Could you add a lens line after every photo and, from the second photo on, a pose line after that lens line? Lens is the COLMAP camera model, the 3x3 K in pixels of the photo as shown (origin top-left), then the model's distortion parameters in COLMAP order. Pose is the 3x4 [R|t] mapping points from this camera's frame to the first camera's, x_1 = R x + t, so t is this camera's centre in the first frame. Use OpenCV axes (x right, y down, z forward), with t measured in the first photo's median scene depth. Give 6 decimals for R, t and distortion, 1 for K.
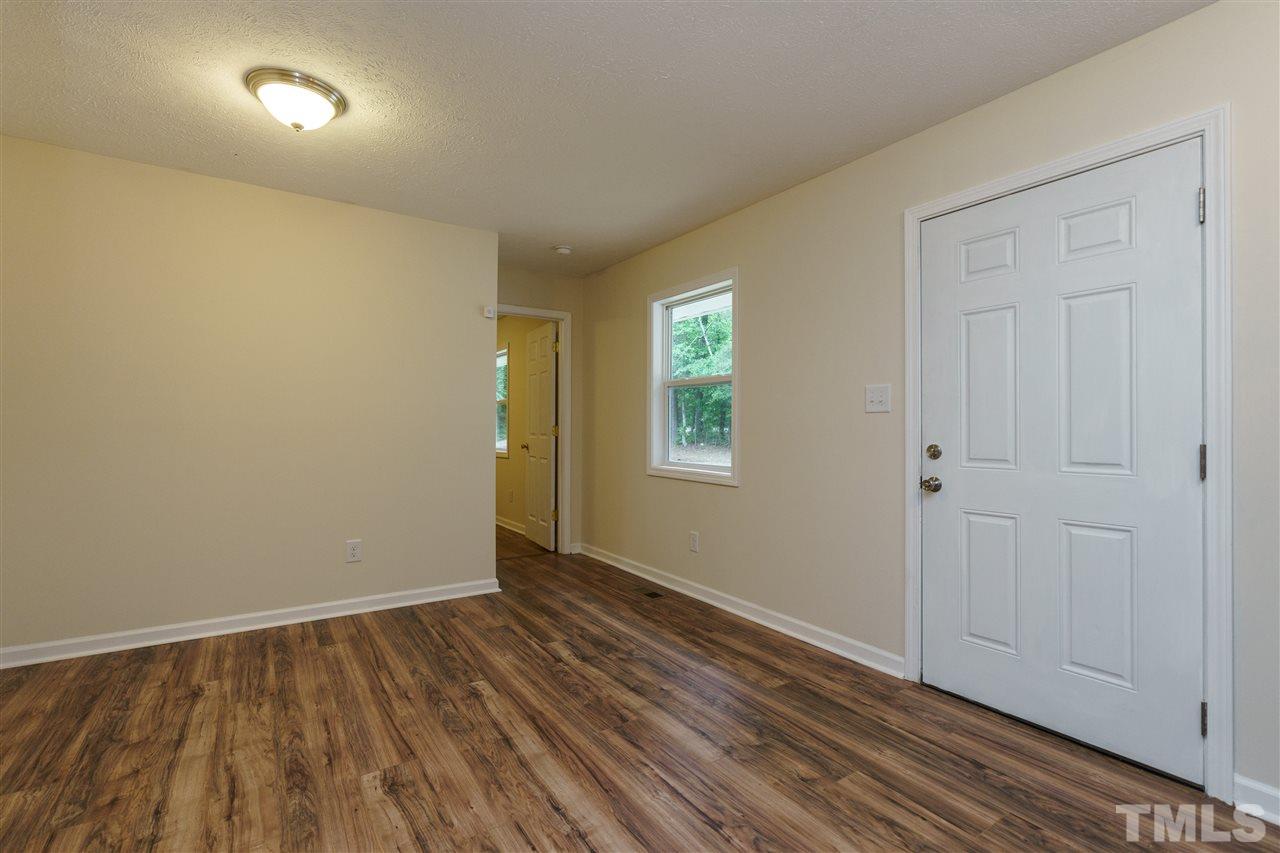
lens RADIAL K [[571.6, 0, 631.3], [0, 571.6, 422.5], [0, 0, 1]] dist [-0.000668, 0.000211]
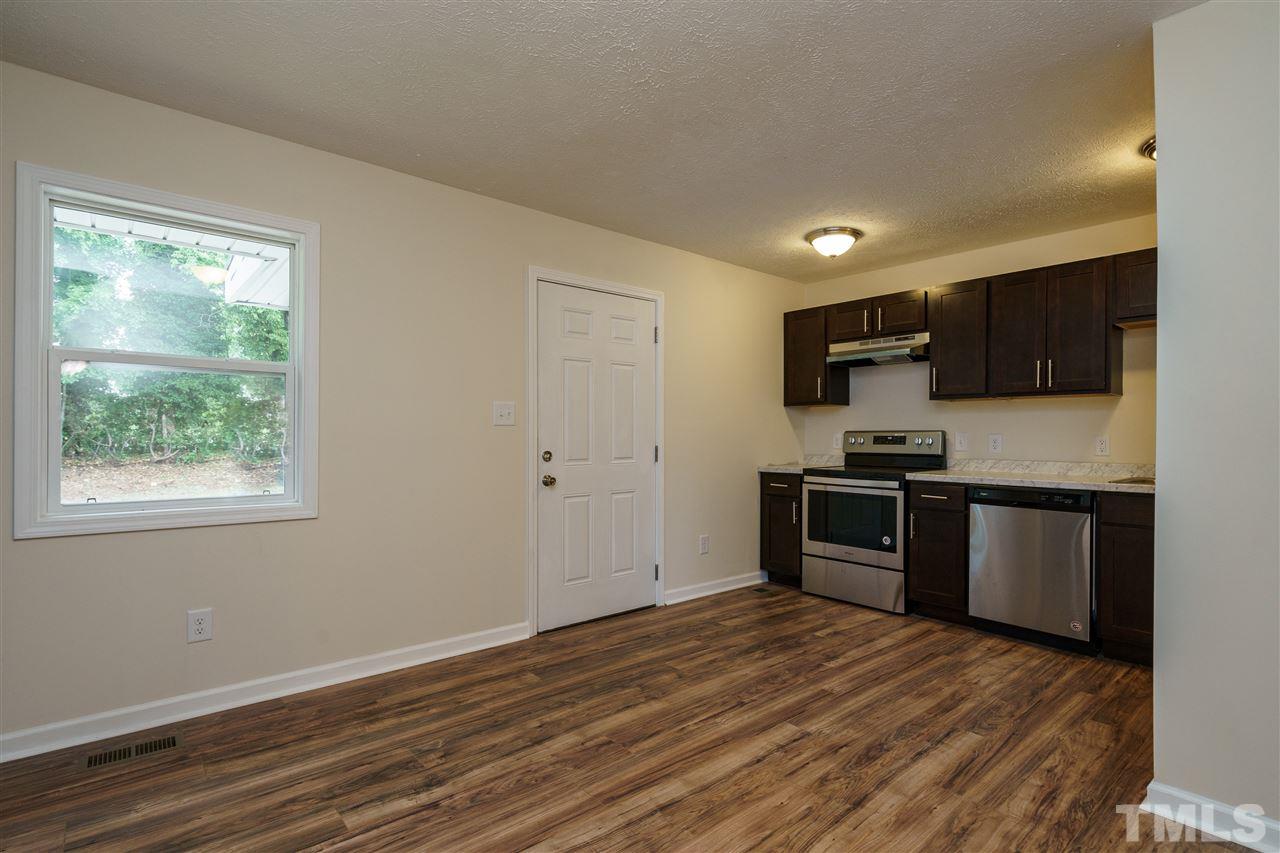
lens RADIAL K [[624.3, 0, 639.0], [0, 624.3, 432.5], [0, 0, 1]] dist [0.000544, -0.000116]
pose [[-0.120906, 0.001468, 0.992663, -0.973324], [-0.014391, 0.999891, -0.003231, -0.003252], [-0.992560, -0.014676, -0.120872, 0.984928]]
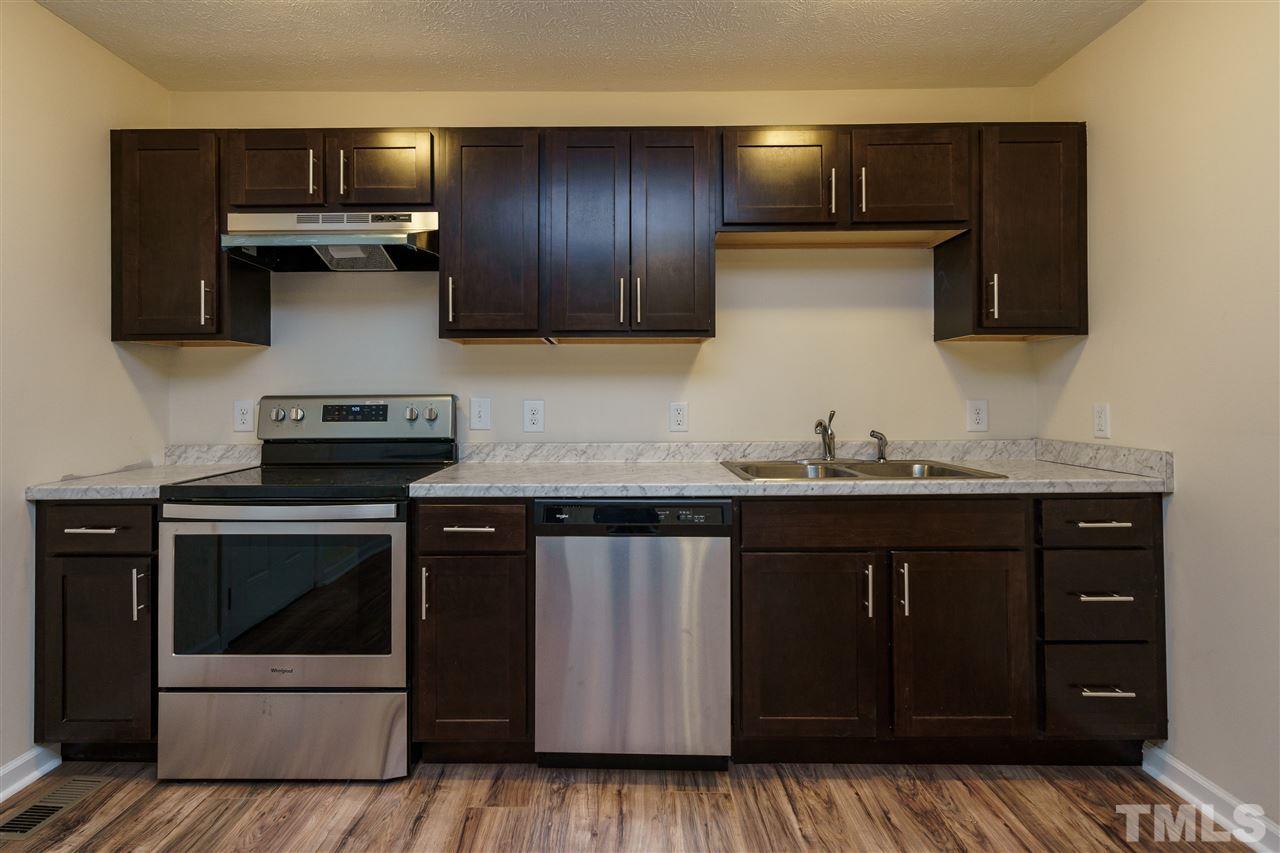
lens RADIAL K [[653.1, 0, 620.6], [0, 653.1, 390.3], [0, 0, 1]] dist [0.005360, -0.000561]
pose [[-0.827815, 0.004876, 0.560979, -0.126590], [-0.003320, 0.999902, -0.013590, -0.020596], [-0.560991, -0.013112, -0.827718, 0.631493]]
